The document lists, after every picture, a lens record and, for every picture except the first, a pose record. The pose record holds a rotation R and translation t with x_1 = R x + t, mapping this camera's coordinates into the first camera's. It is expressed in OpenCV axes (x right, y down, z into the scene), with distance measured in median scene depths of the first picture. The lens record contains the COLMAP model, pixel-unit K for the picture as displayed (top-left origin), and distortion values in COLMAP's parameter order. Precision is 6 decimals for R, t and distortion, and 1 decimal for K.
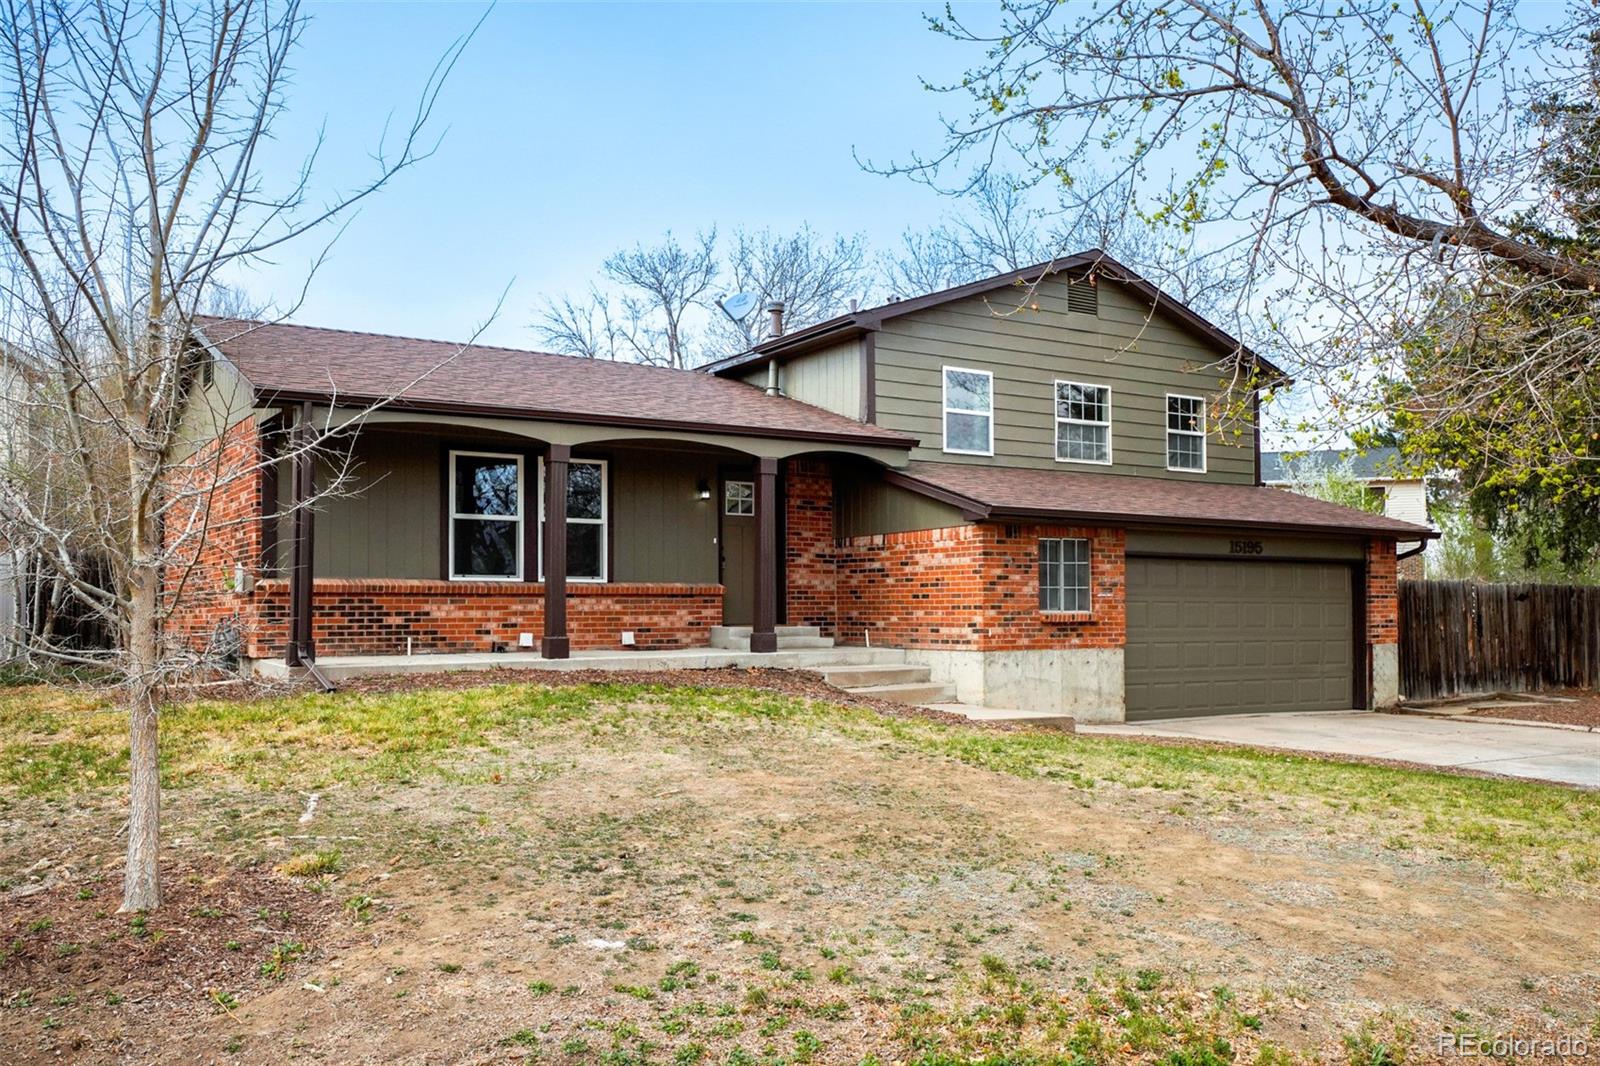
lens RADIAL K [[1354.7, 0, 803.1], [0, 1354.7, 575.1], [0, 0, 1]] dist [0.016978, 0.012149]
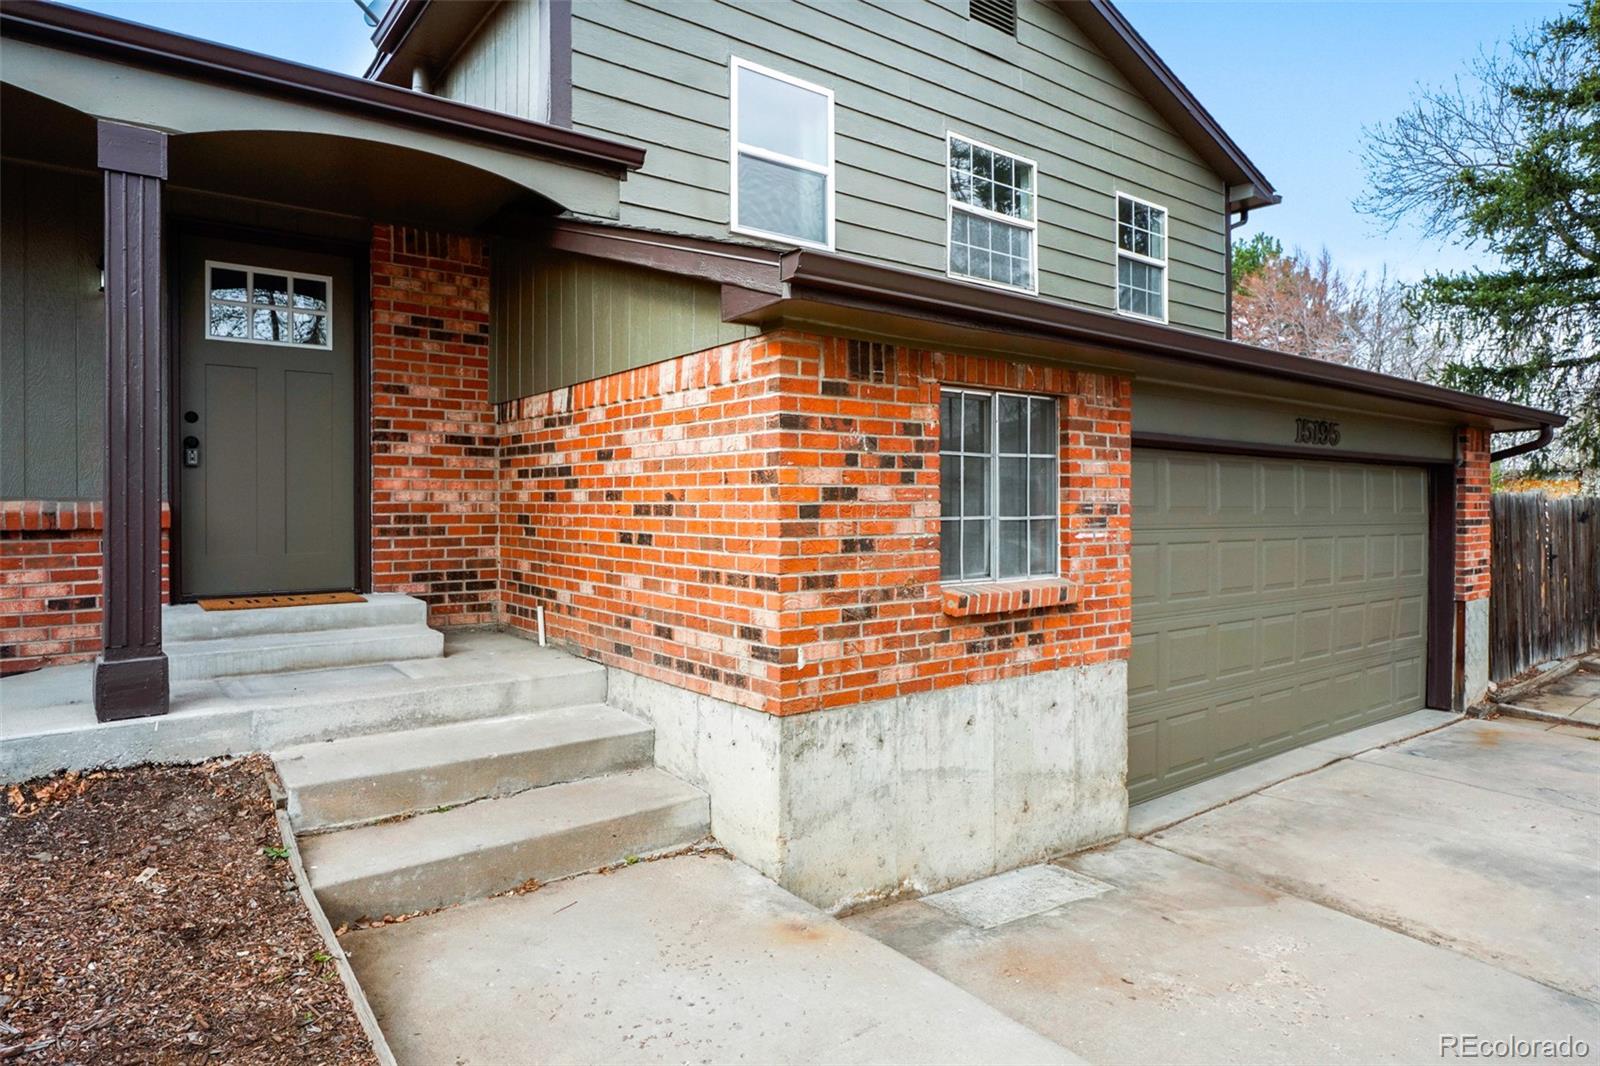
lens RADIAL K [[947.1, 0, 820.8], [0, 947.1, 506.4], [0, 0, 1]] dist [-0.020661, 0.002578]
pose [[0.994776, 0.003011, 0.102036, 0.112448], [-0.006105, 0.999531, 0.030017, -0.002043], [-0.101898, -0.030483, 0.994328, 0.726808]]
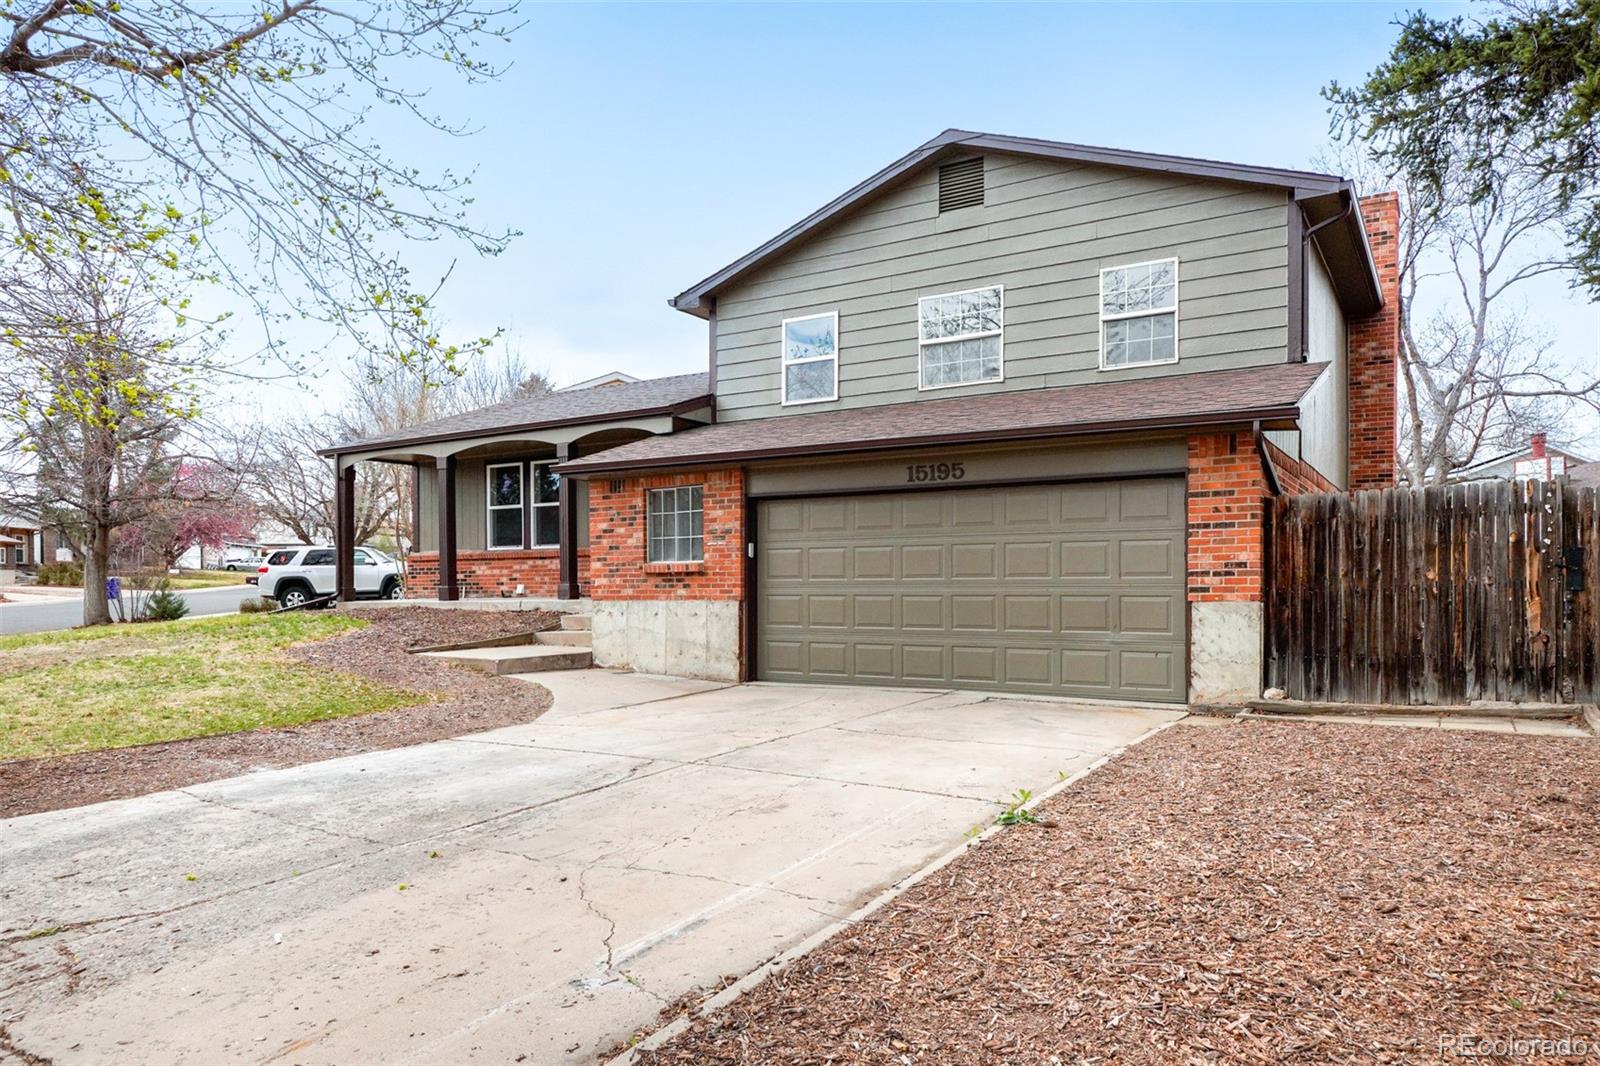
lens RADIAL K [[1055.2, 0, 797.6], [0, 1055.2, 577.7], [0, 0, 1]] dist [-0.012815, -0.001971]
pose [[0.444822, -0.007059, -0.895591, 0.901856], [0.034262, 0.999371, 0.009140, 0.033867], [0.894963, -0.034750, 0.444784, 0.729091]]
